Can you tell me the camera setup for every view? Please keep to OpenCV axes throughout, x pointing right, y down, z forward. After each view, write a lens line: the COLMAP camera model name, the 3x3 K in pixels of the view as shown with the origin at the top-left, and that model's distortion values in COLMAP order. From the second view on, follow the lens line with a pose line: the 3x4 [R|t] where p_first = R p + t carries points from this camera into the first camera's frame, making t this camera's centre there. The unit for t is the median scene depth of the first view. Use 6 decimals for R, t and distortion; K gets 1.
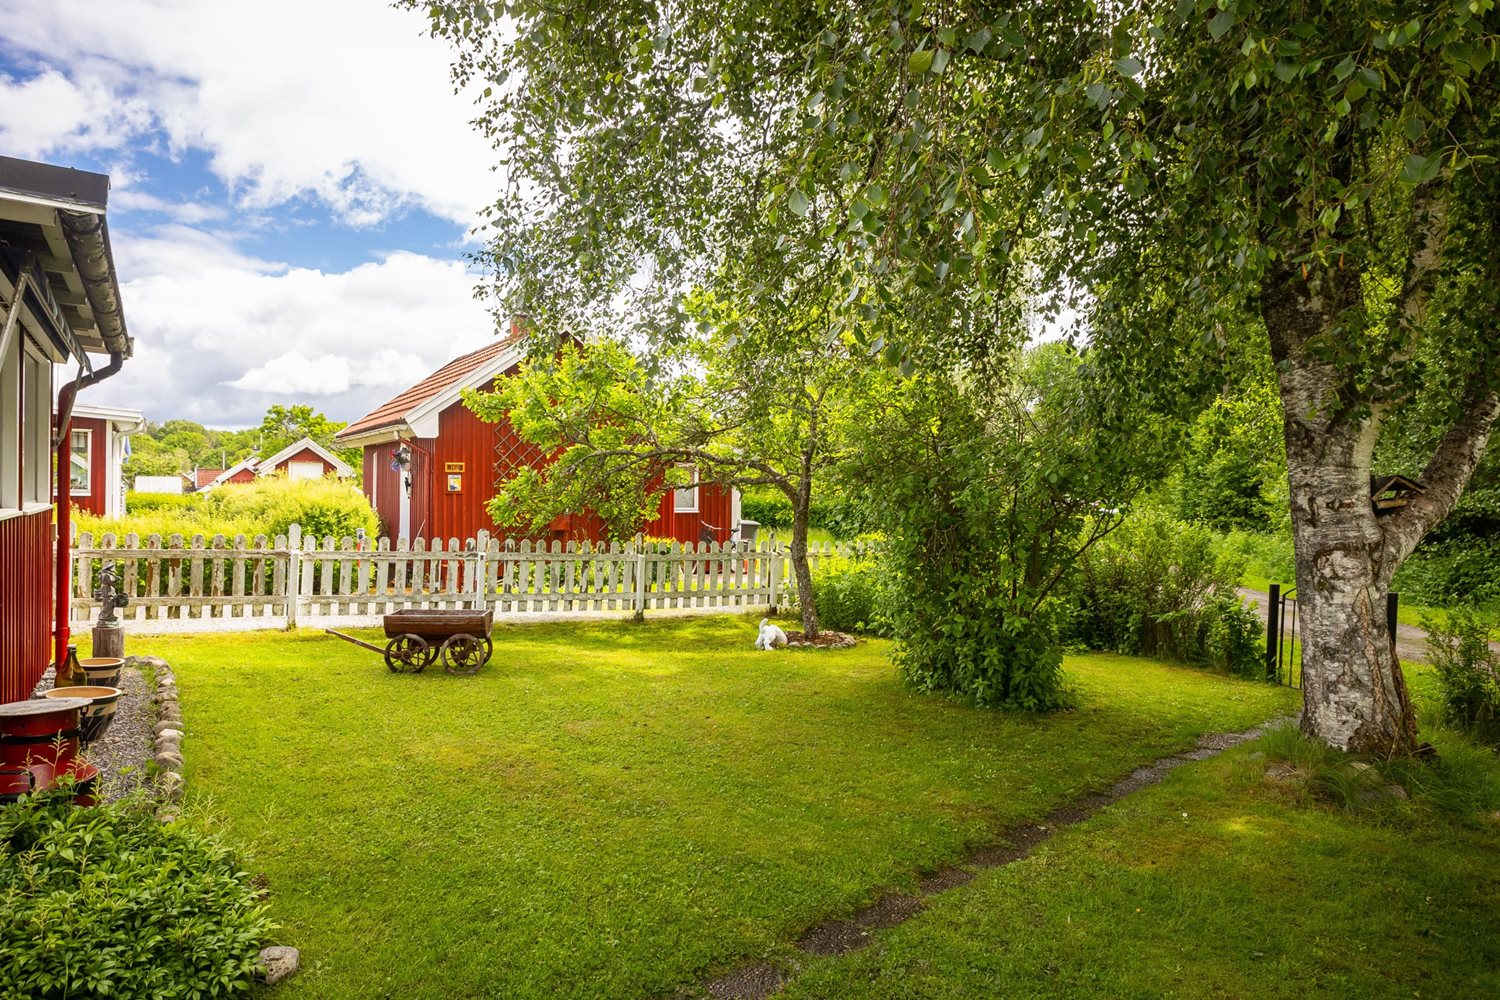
lens RADIAL K [[991.1, 0, 750.0], [0, 991.1, 500.0], [0, 0, 1]] dist [-0.015116, -0.000512]
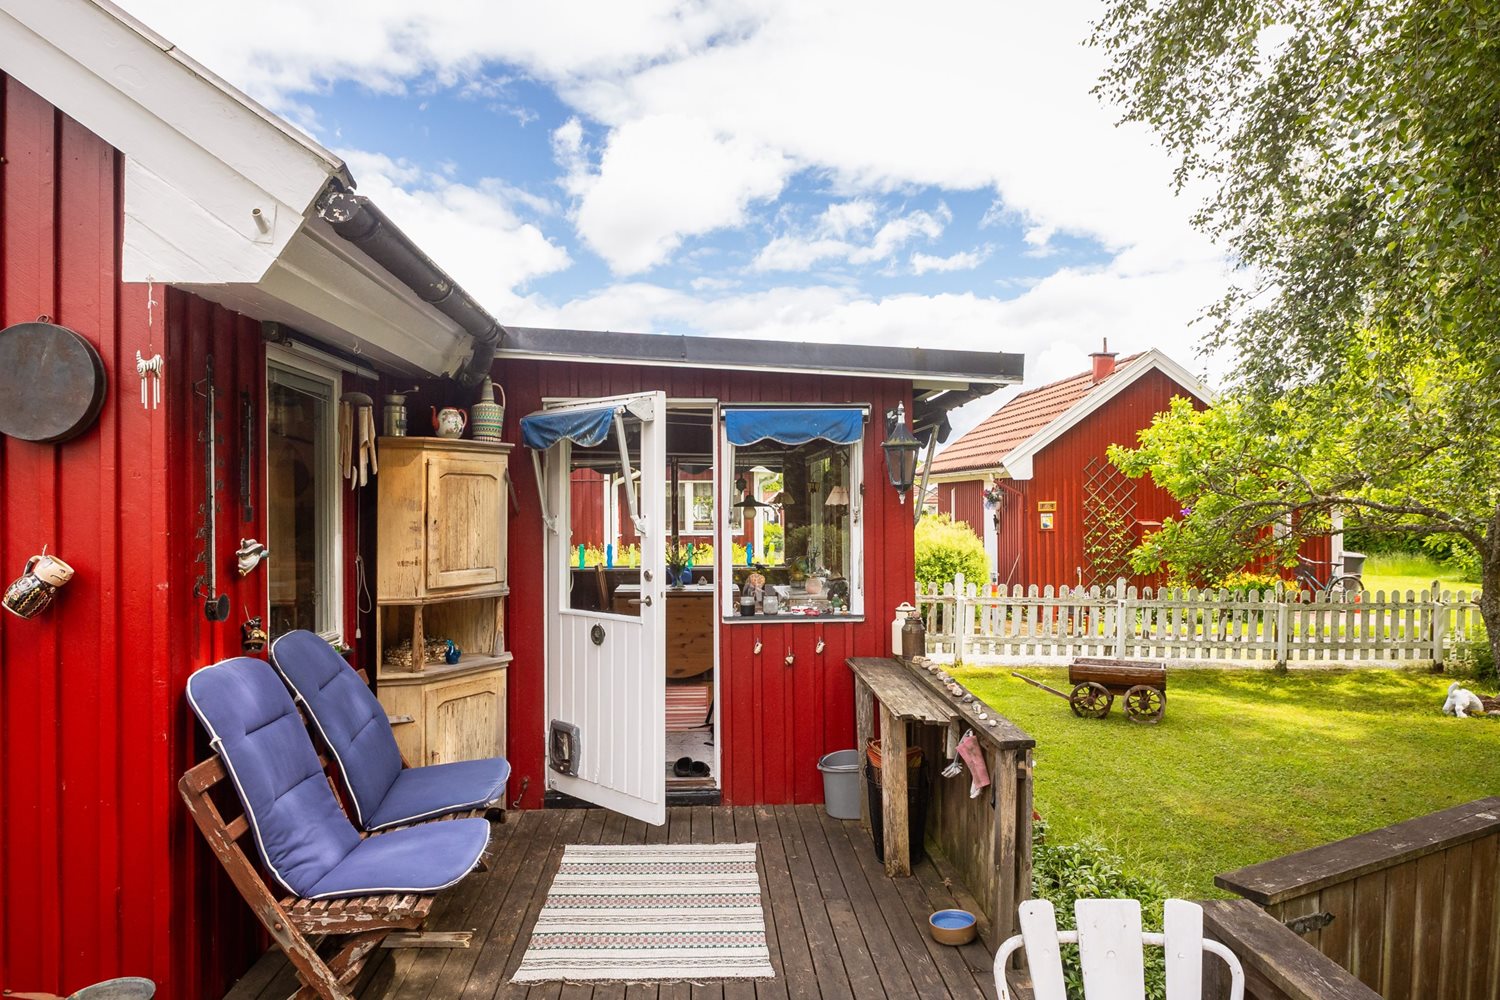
lens RADIAL K [[991.1, 0, 750.0], [0, 991.1, 500.0], [0, 0, 1]] dist [-0.015116, -0.000512]
pose [[0.883134, -0.017579, -0.468791, -0.120392], [0.012322, 0.999822, -0.014279, -0.040723], [0.468959, 0.006834, 0.883193, -0.106488]]
